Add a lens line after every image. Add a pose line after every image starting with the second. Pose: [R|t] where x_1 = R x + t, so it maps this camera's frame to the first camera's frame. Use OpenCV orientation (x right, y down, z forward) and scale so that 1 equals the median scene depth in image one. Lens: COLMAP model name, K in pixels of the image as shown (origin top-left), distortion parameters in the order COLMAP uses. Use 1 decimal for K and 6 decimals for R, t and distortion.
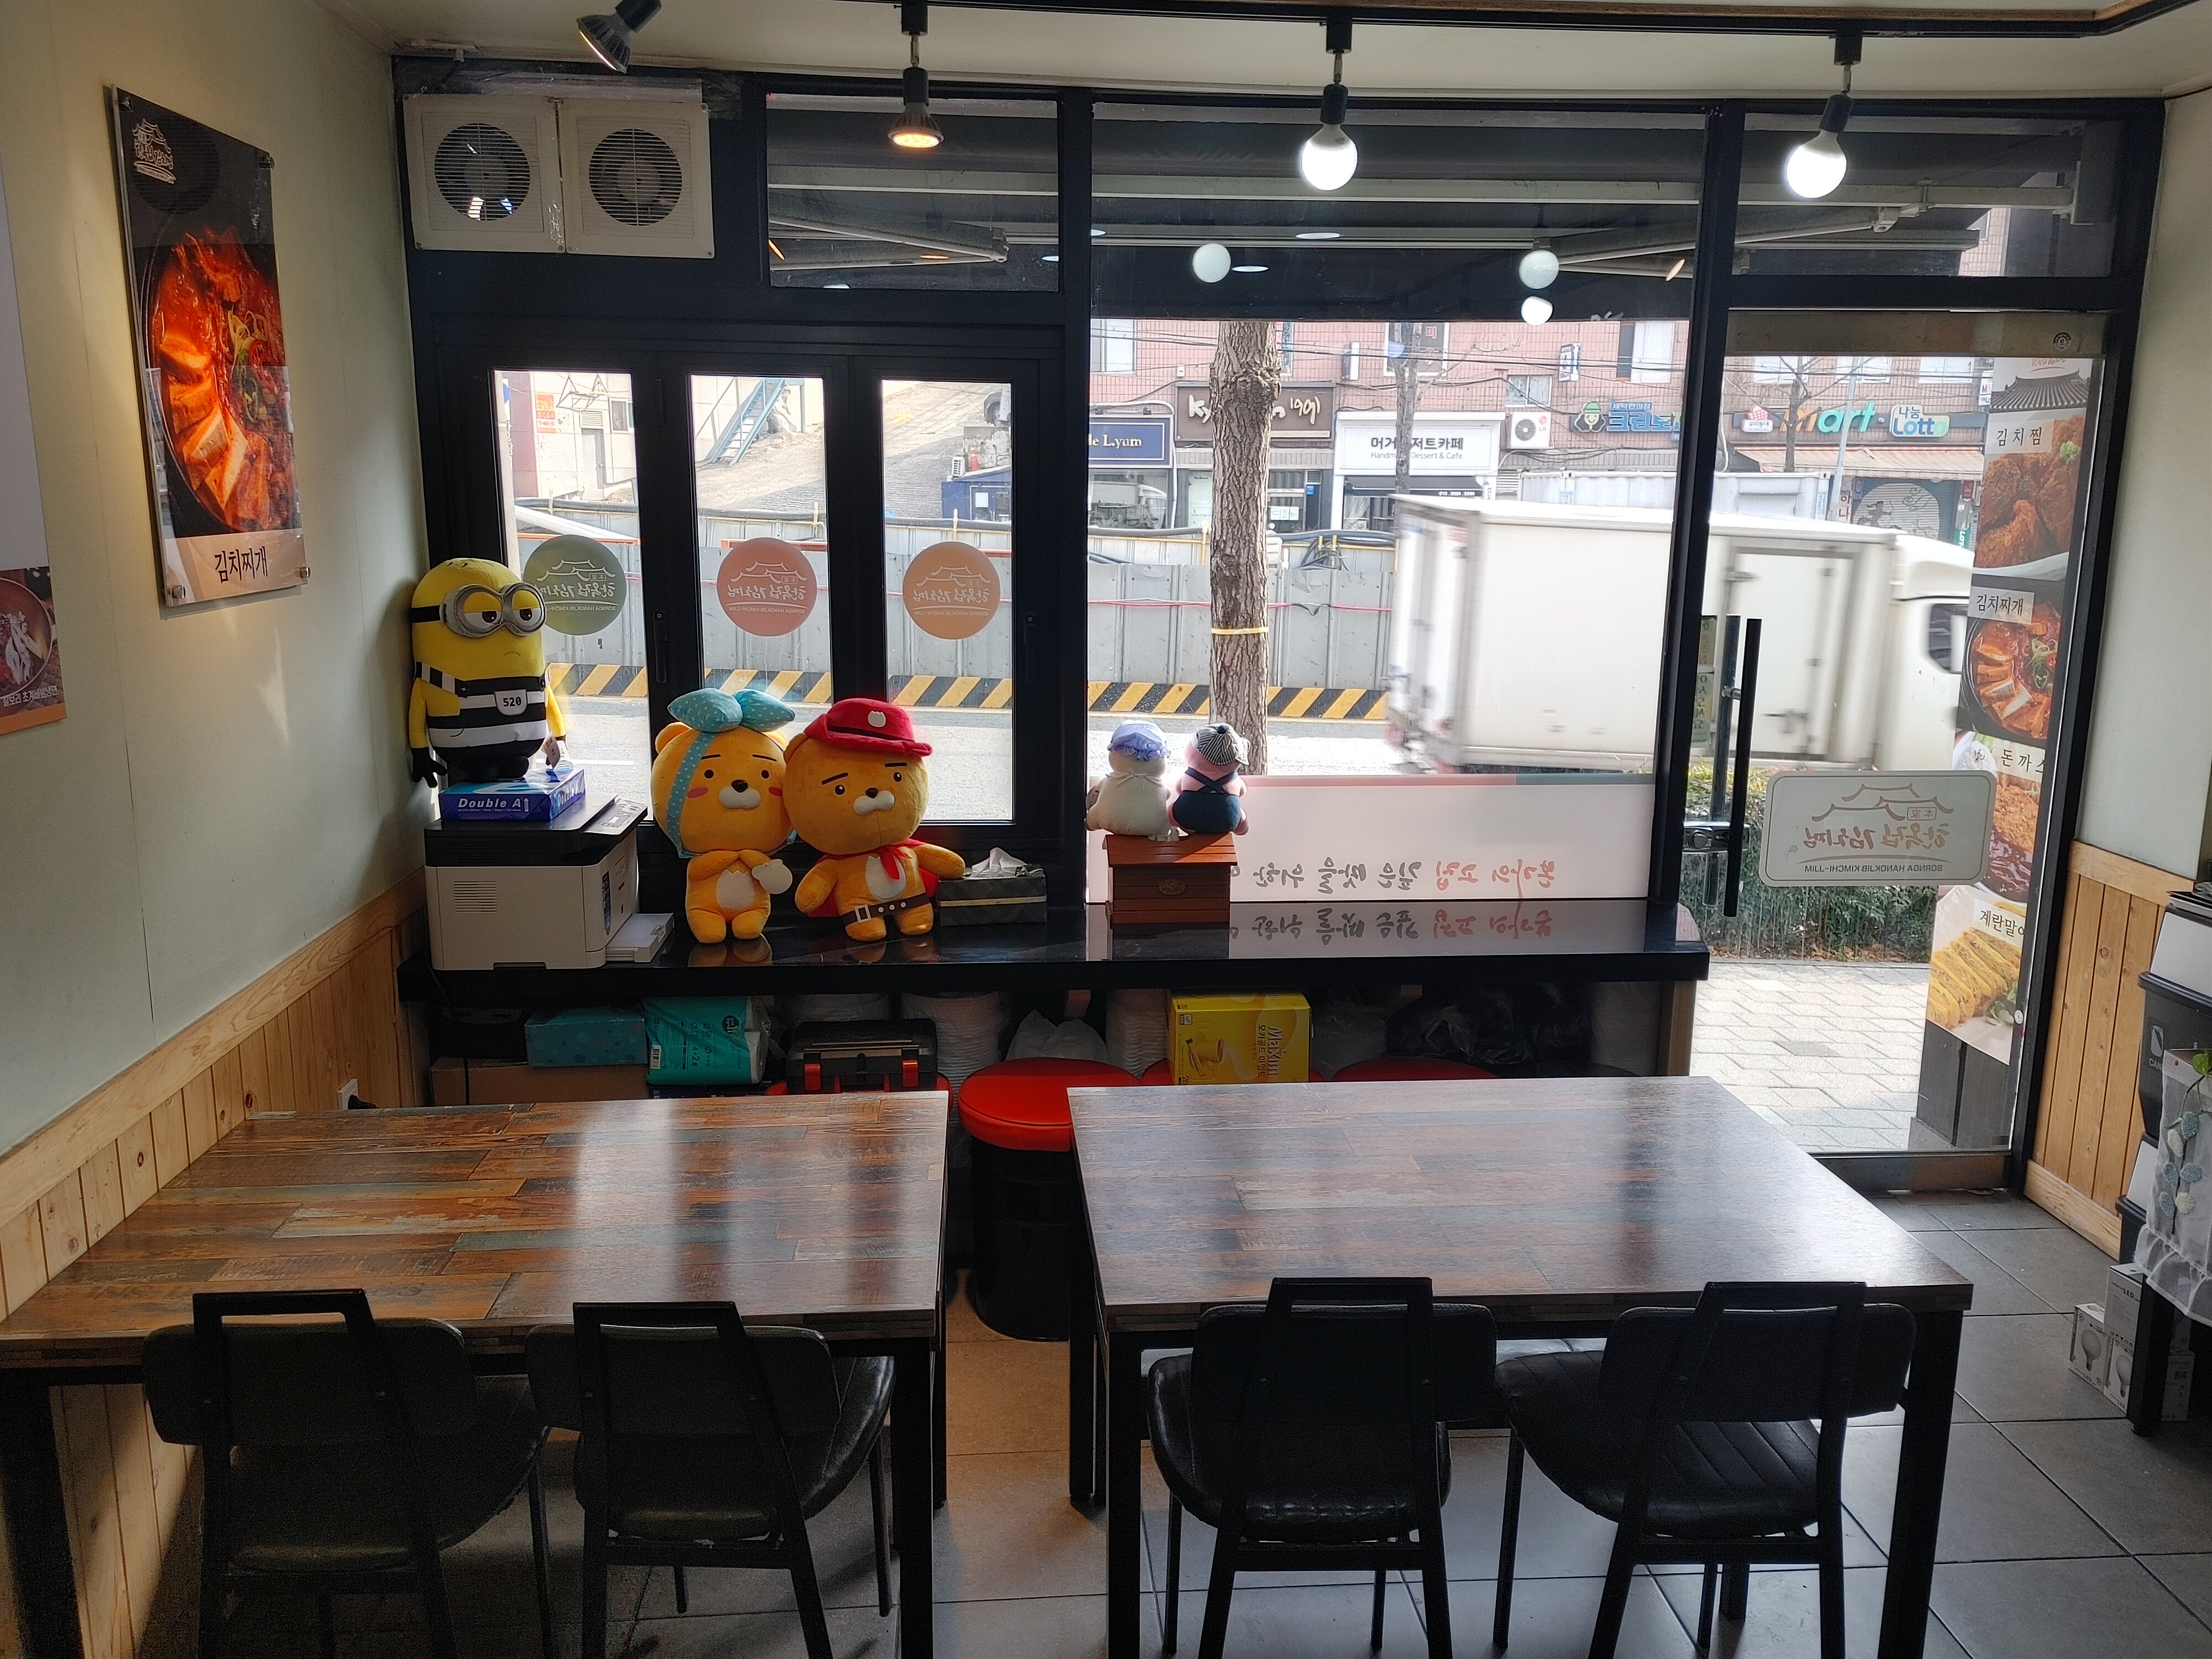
lens RADIAL K [[1694.6, 0, 1106.0], [0, 1694.6, 829.5], [0, 0, 1]] dist [-0.000007, -0.000573]
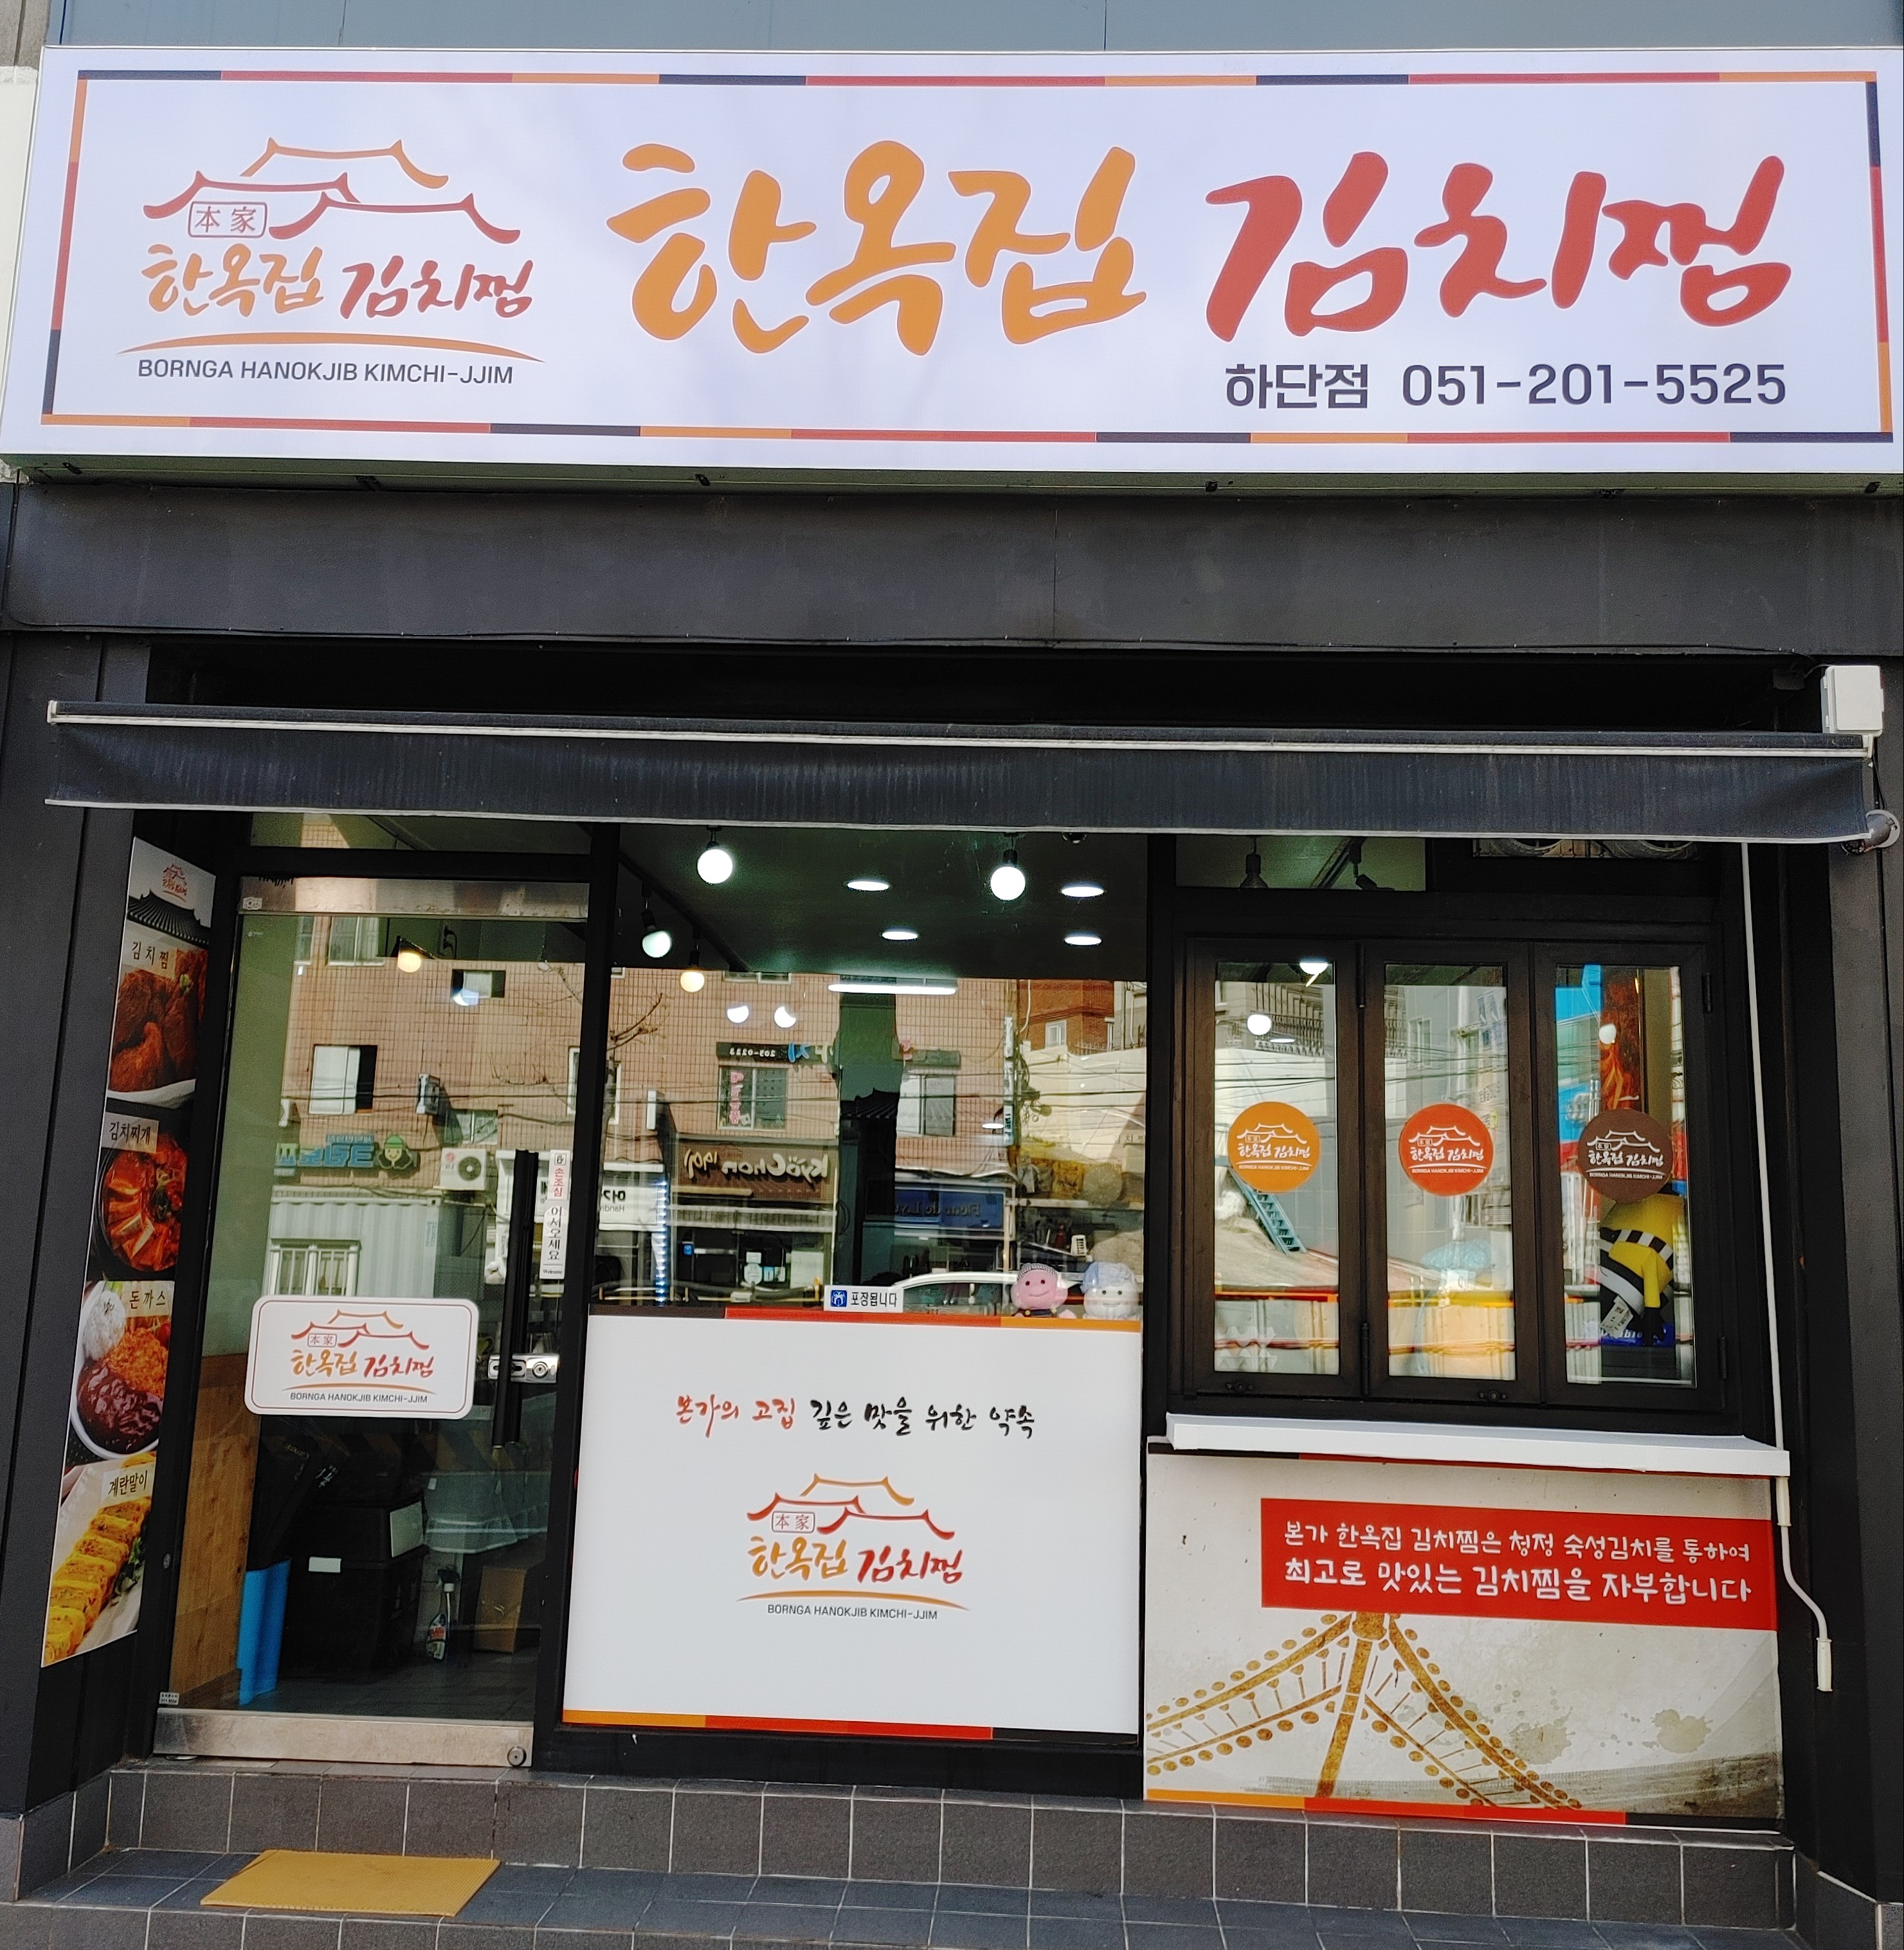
lens RADIAL K [[1805.1, 0, 952.0], [0, 1805.1, 975.0], [0, 0, 1]] dist [0.001282, 0.001327]
pose [[-0.992797, -0.015513, 0.118801, -0.020231], [-0.010002, 0.998852, 0.046851, -0.270394], [-0.119391, 0.045325, -0.991812, 1.927473]]
